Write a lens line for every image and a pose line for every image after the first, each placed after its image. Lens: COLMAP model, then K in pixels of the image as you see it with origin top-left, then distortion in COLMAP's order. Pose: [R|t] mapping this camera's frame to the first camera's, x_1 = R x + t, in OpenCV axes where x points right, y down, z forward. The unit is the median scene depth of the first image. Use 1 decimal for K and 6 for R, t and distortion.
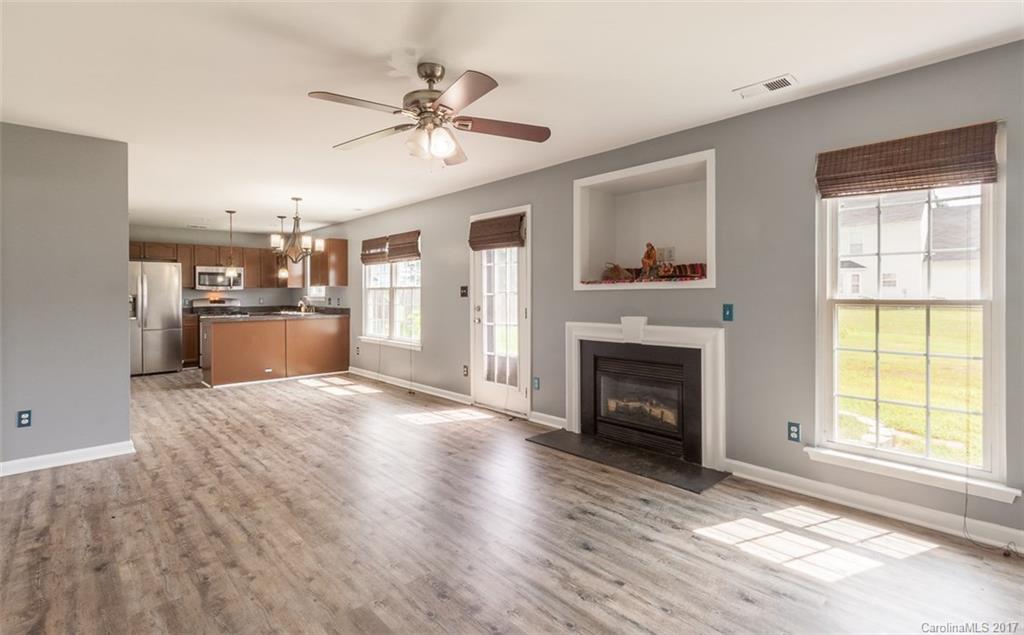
lens RADIAL K [[478.0, 0, 493.9], [0, 478.0, 293.2], [0, 0, 1]] dist [0.015637, -0.000147]
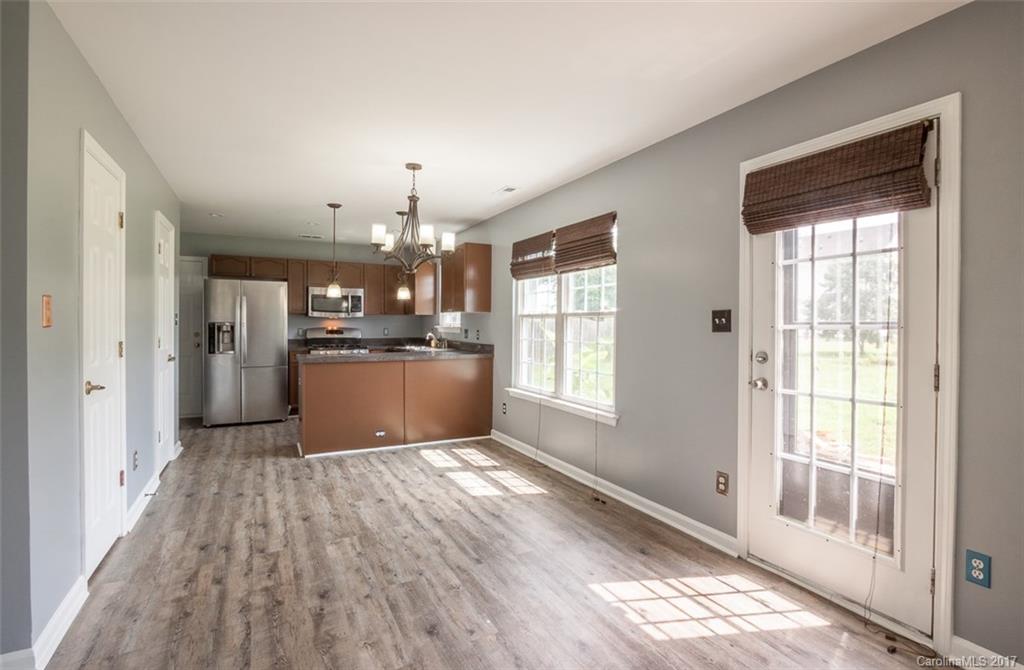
lens RADIAL K [[494.1, 0, 504.5], [0, 494.1, 316.4], [0, 0, 1]] dist [0.002888, 0.000102]
pose [[0.965459, 0.005330, -0.260500, -0.124095], [-0.009057, 0.999873, -0.013110, 0.000338], [0.260397, 0.015016, 0.965385, 0.390297]]
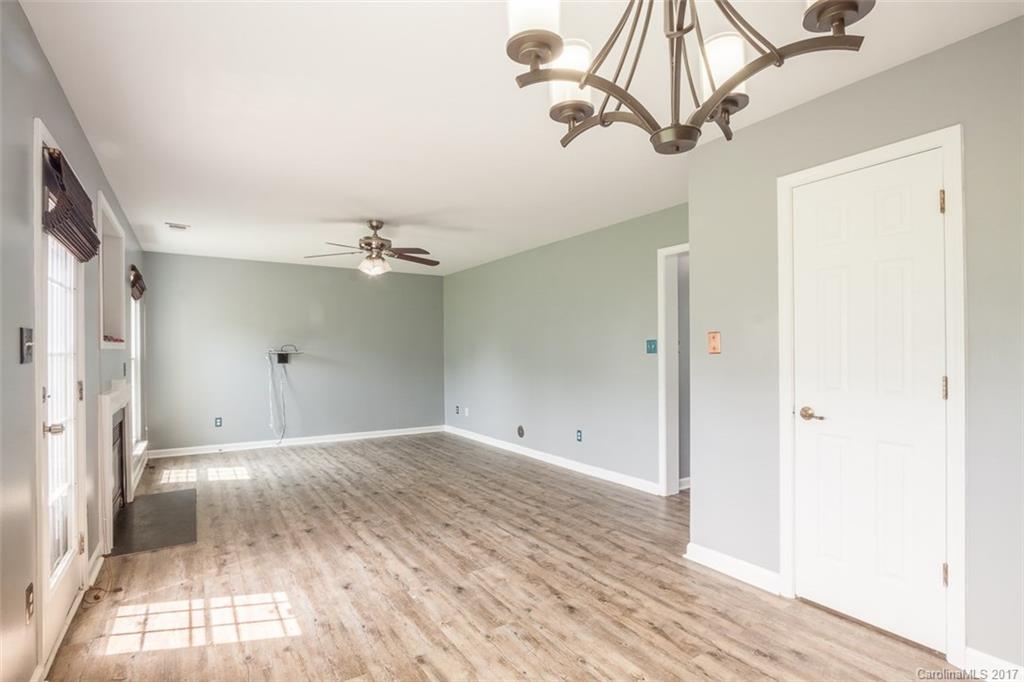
lens RADIAL K [[498.9, 0, 516.8], [0, 498.9, 349.4], [0, 0, 1]] dist [-0.015377, 0.000732]
pose [[-0.989442, 0.011050, 0.144504, -0.357704], [0.009979, 0.999917, -0.008136, 0.003353], [-0.144582, -0.006608, -0.989471, 1.084317]]
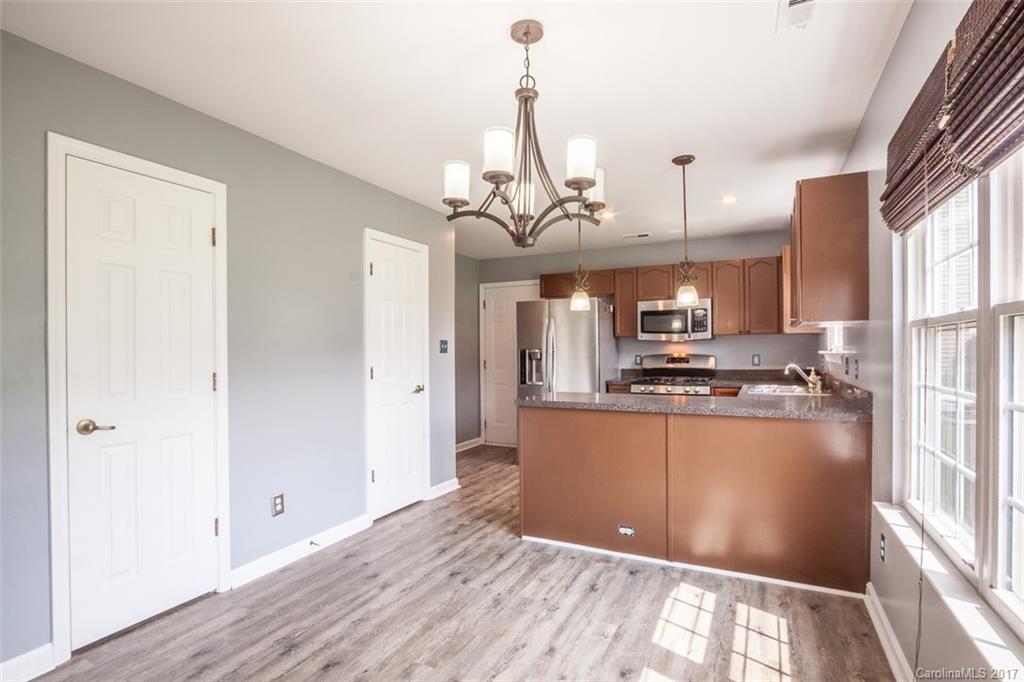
lens RADIAL K [[498.9, 0, 513.5], [0, 498.9, 347.6], [0, 0, 1]] dist [-0.015377, 0.000732]
pose [[0.375610, -0.001152, -0.926777, -0.116179], [0.005932, 0.999982, 0.001161, 0.001016], [0.926759, -0.005934, 0.375610, 0.811629]]
